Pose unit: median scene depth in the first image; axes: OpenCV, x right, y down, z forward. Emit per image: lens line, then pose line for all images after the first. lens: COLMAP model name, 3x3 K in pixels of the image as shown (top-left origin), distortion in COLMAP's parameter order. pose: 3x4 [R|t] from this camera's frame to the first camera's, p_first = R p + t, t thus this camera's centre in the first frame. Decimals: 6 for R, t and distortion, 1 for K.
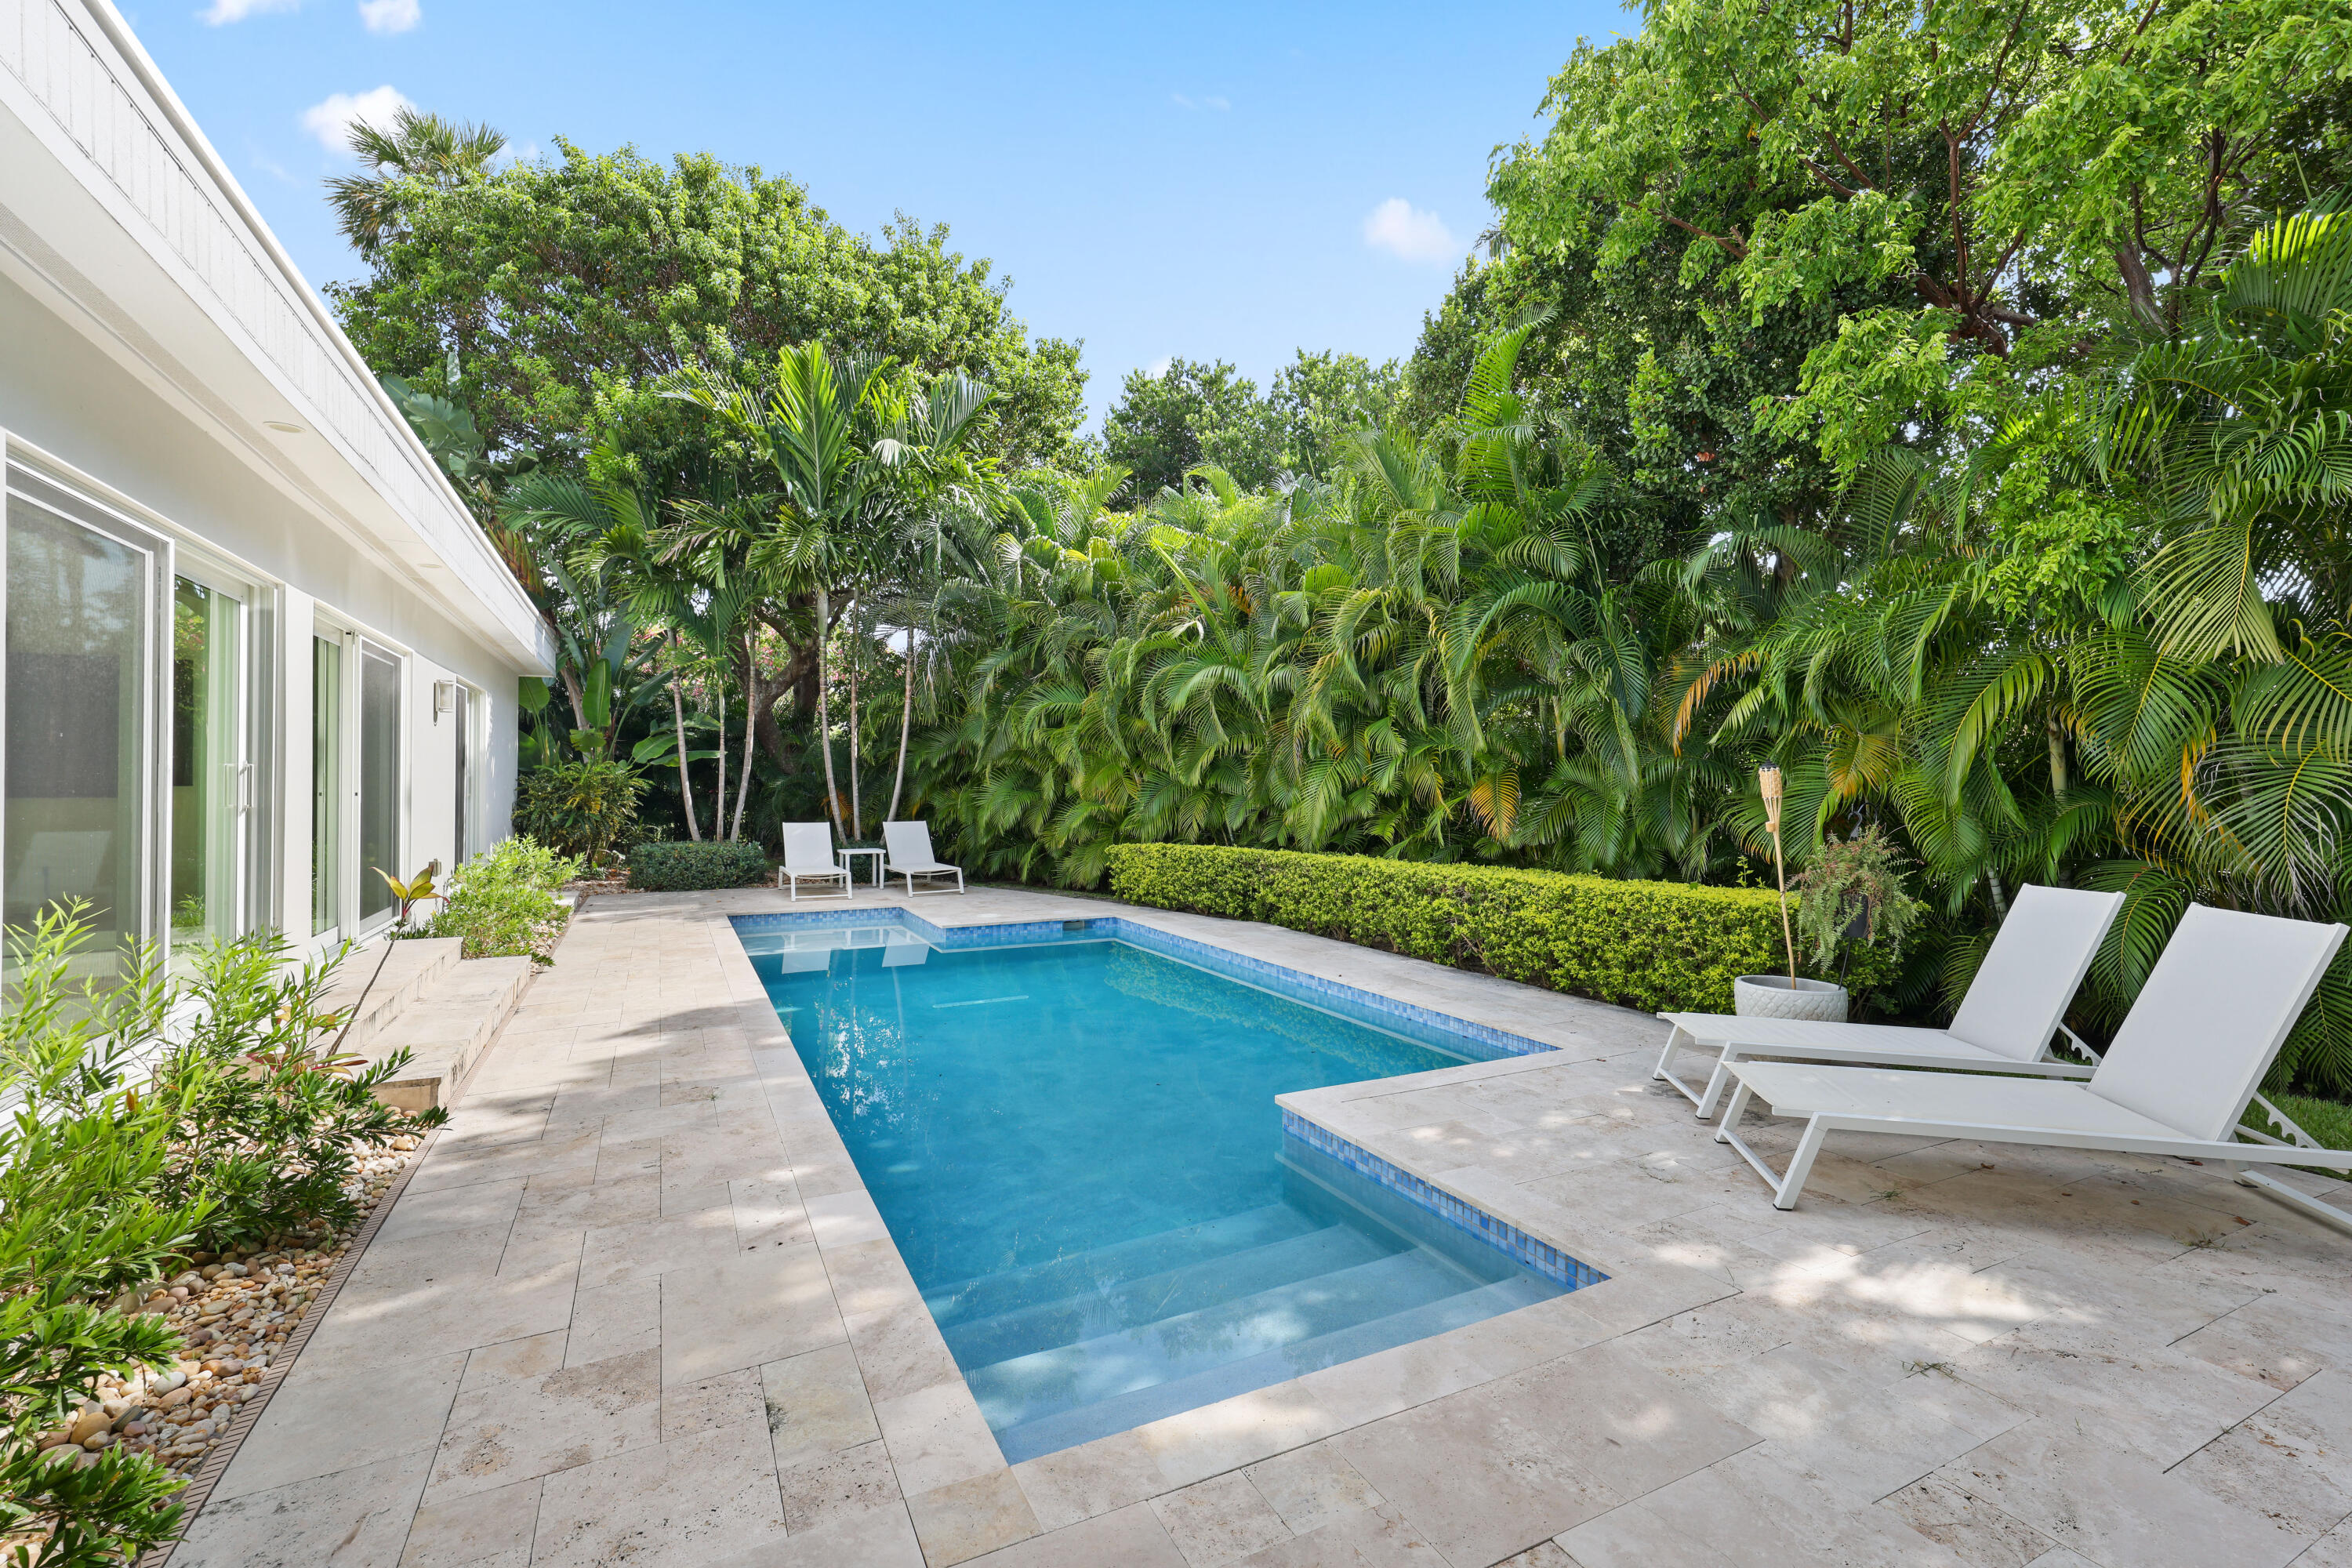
lens RADIAL K [[998.7, 0, 1171.7], [0, 998.7, 790.0], [0, 0, 1]] dist [-0.001770, -0.000080]
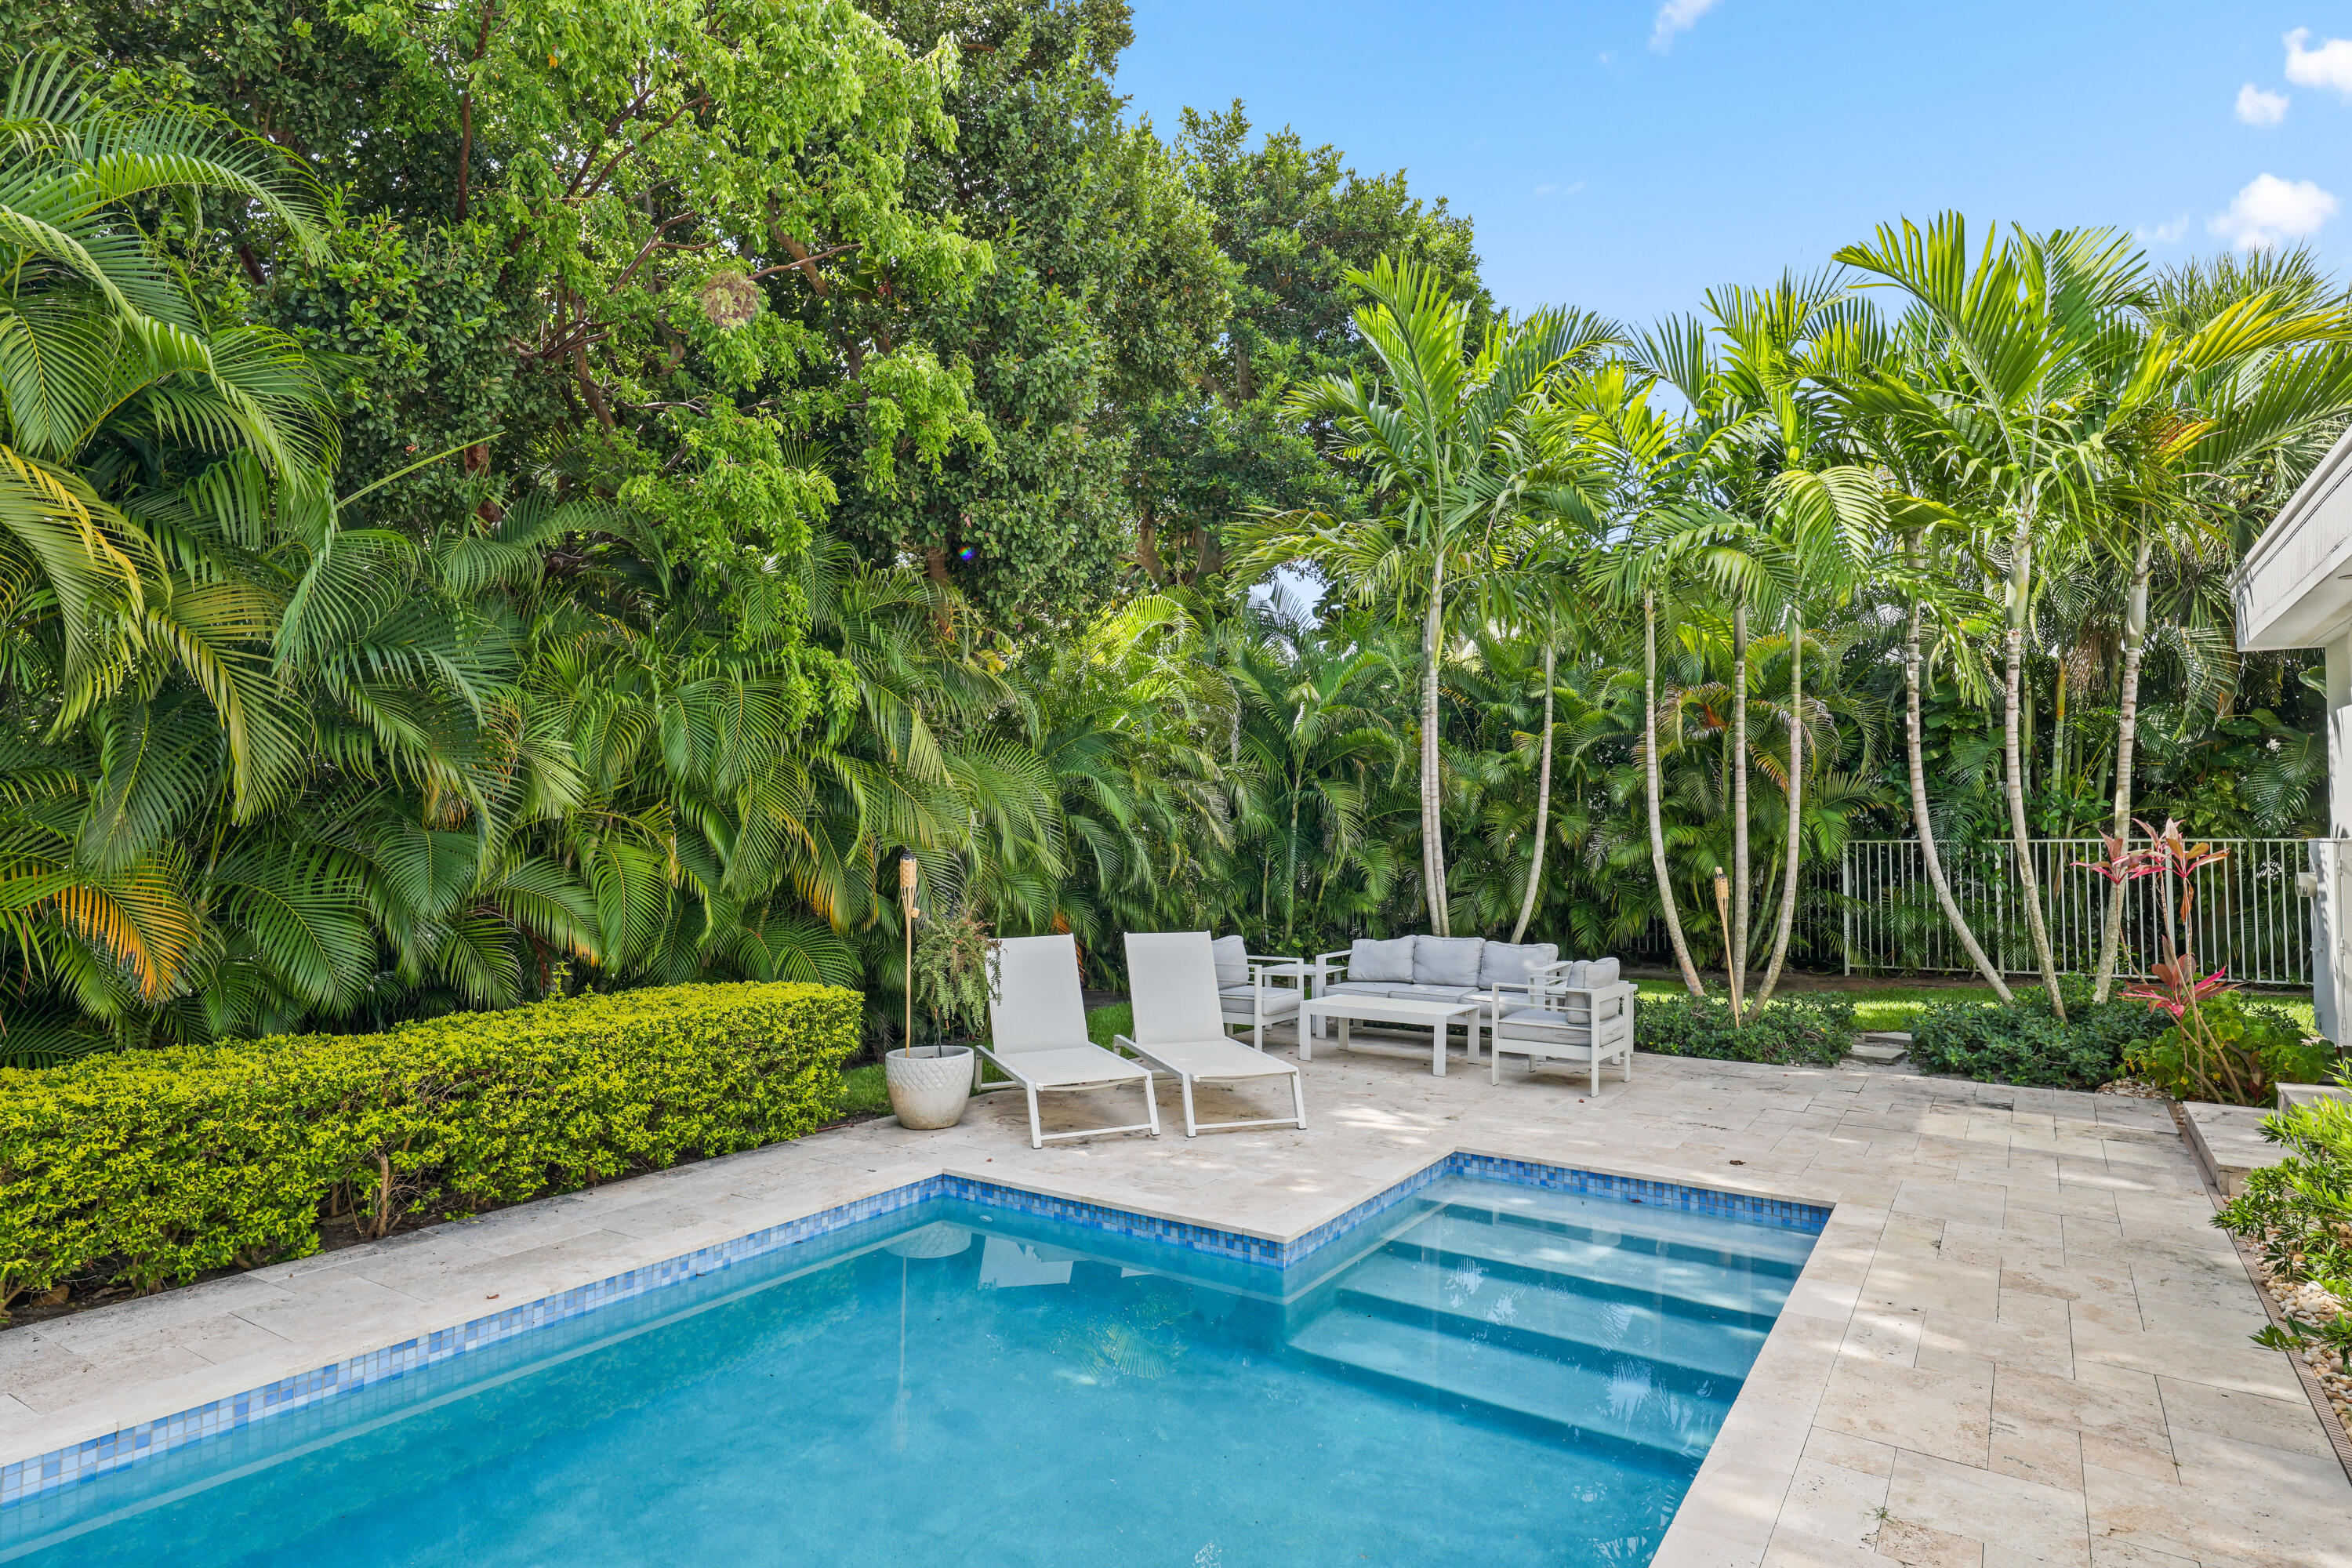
lens RADIAL K [[1292.2, 0, 1172.4], [0, 1292.2, 783.6], [0, 0, 1]] dist [0.005906, -0.000922]
pose [[-0.492278, 0.023979, 0.870108, -1.009663], [-0.006241, 0.999498, -0.031076, -0.082017], [-0.870416, -0.020728, -0.491881, 1.913053]]
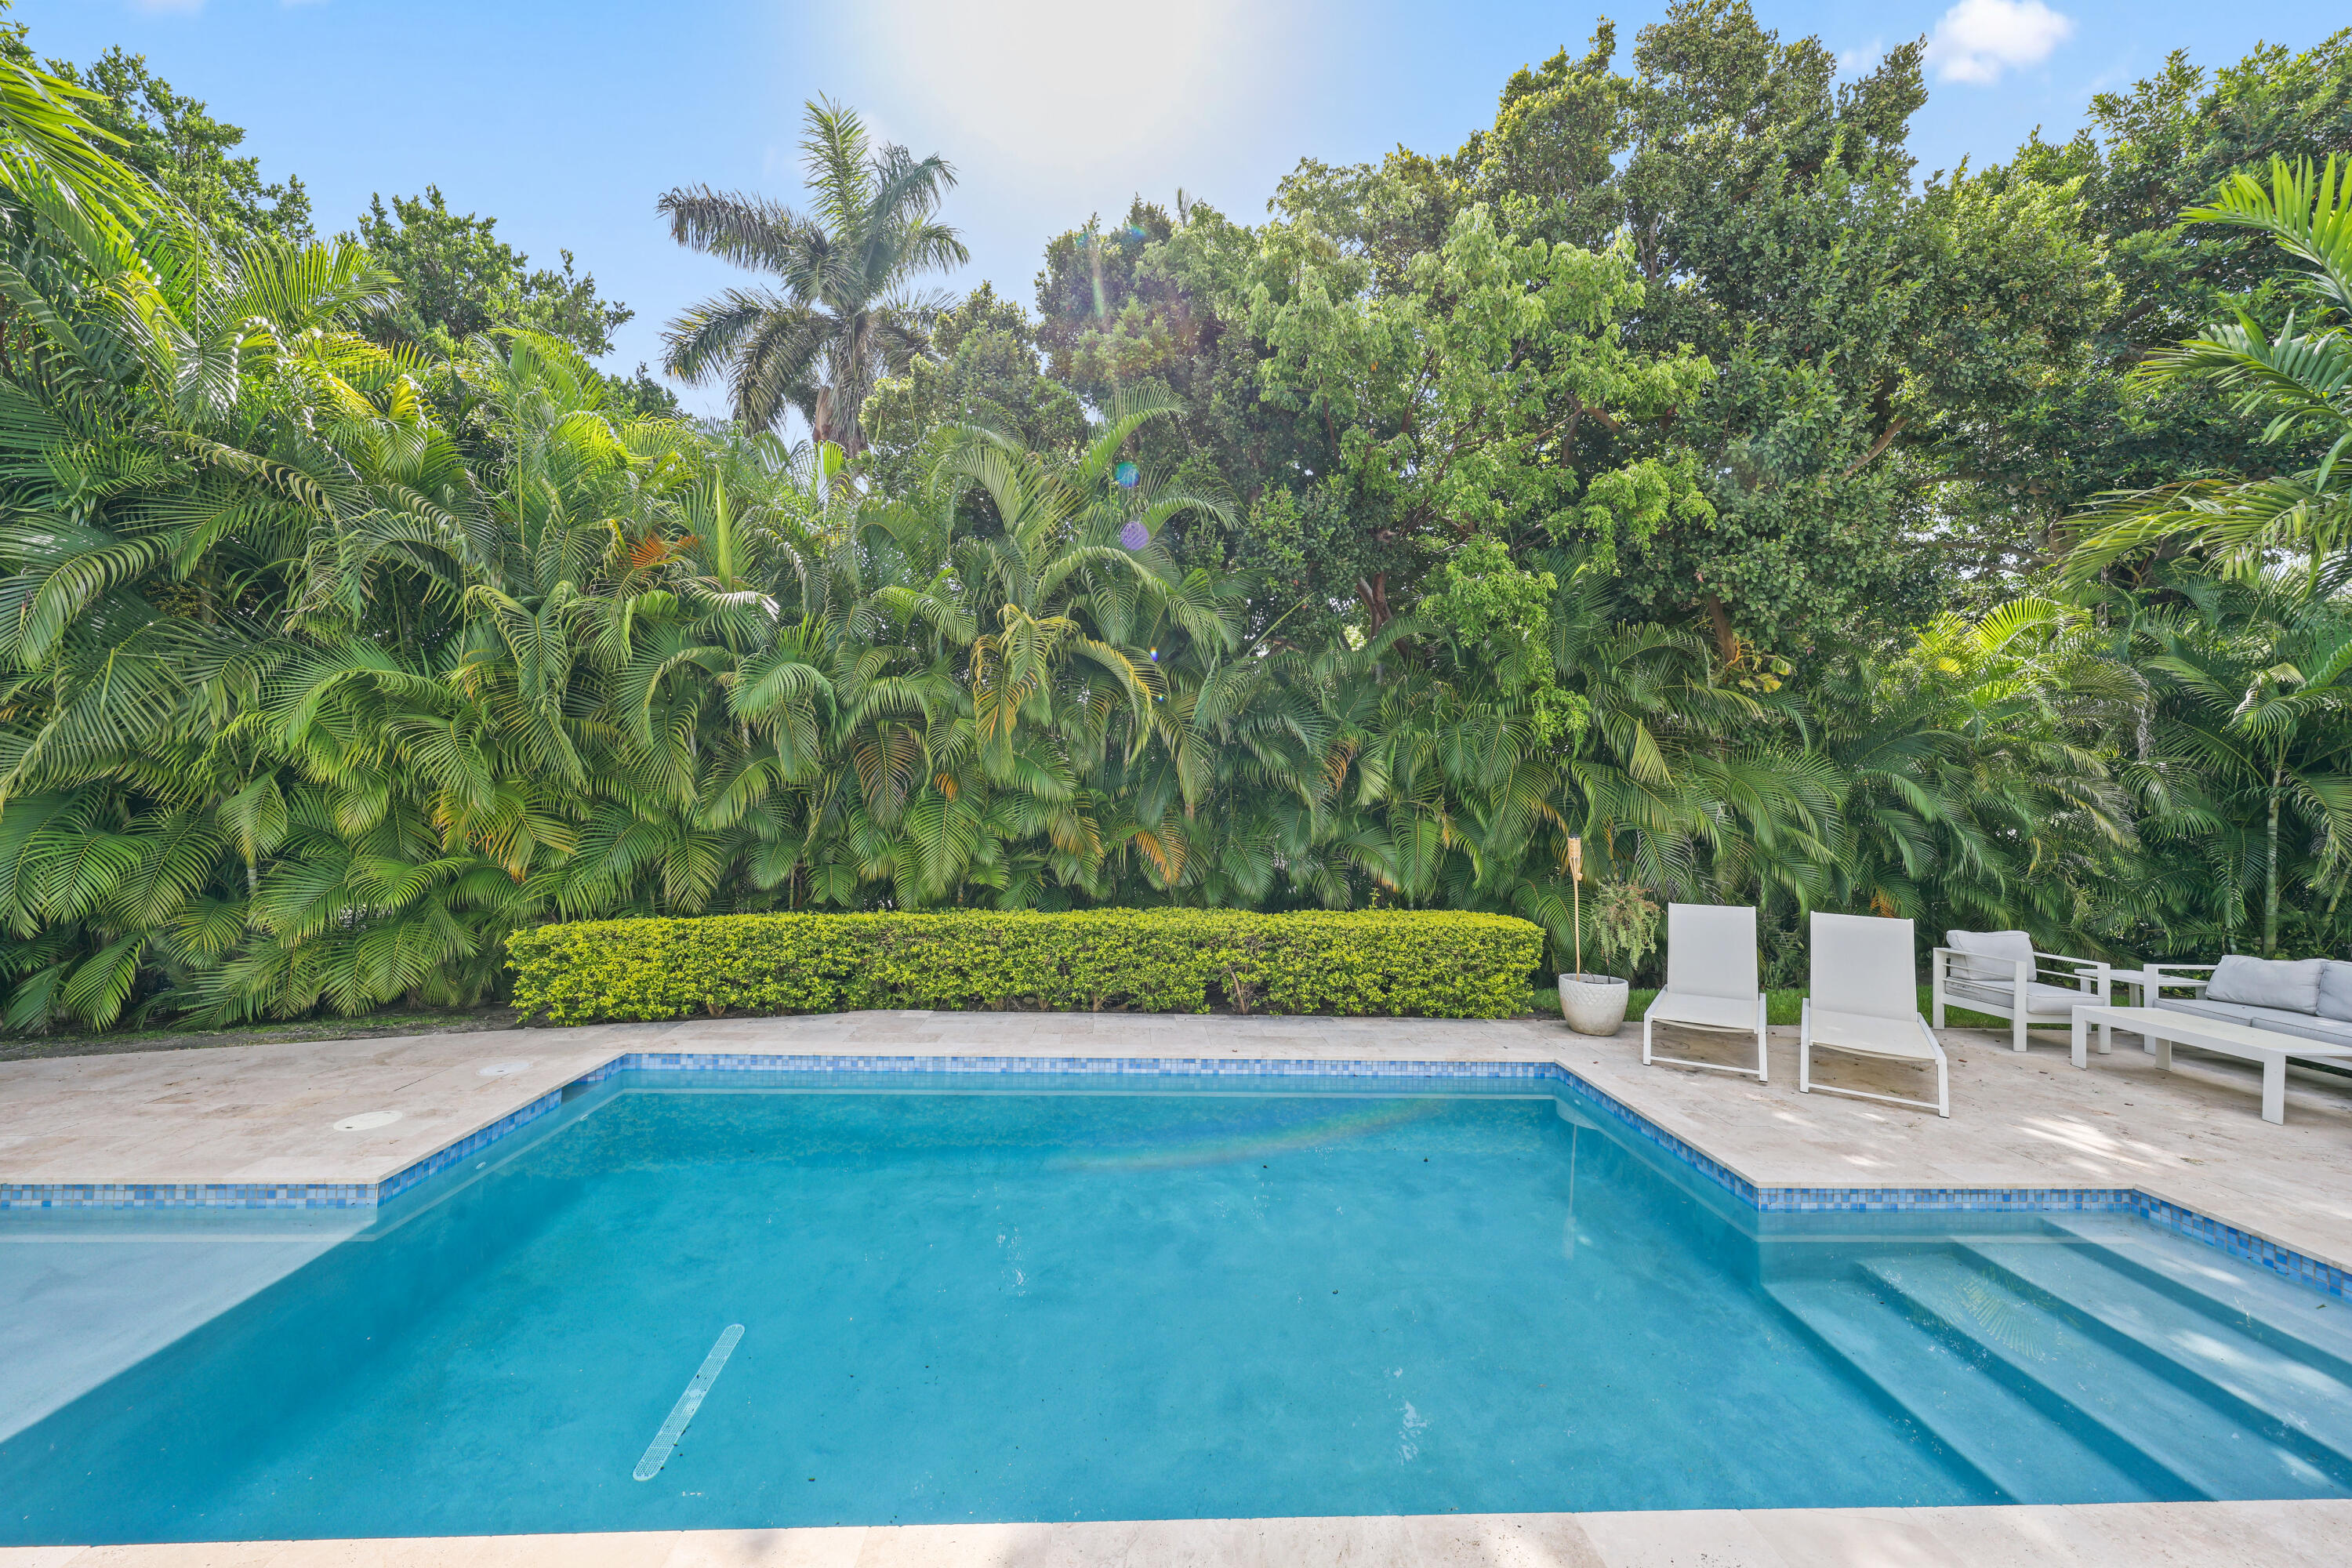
lens RADIAL K [[857.8, 0, 1182.2], [0, 857.8, 781.7], [0, 0, 1]] dist [0.001527, 0.000183]
pose [[0.404871, 0.025287, 0.914024, -1.098826], [-0.021468, 0.999605, -0.018145, -0.092840], [-0.914122, -0.012276, 0.405254, 1.347519]]
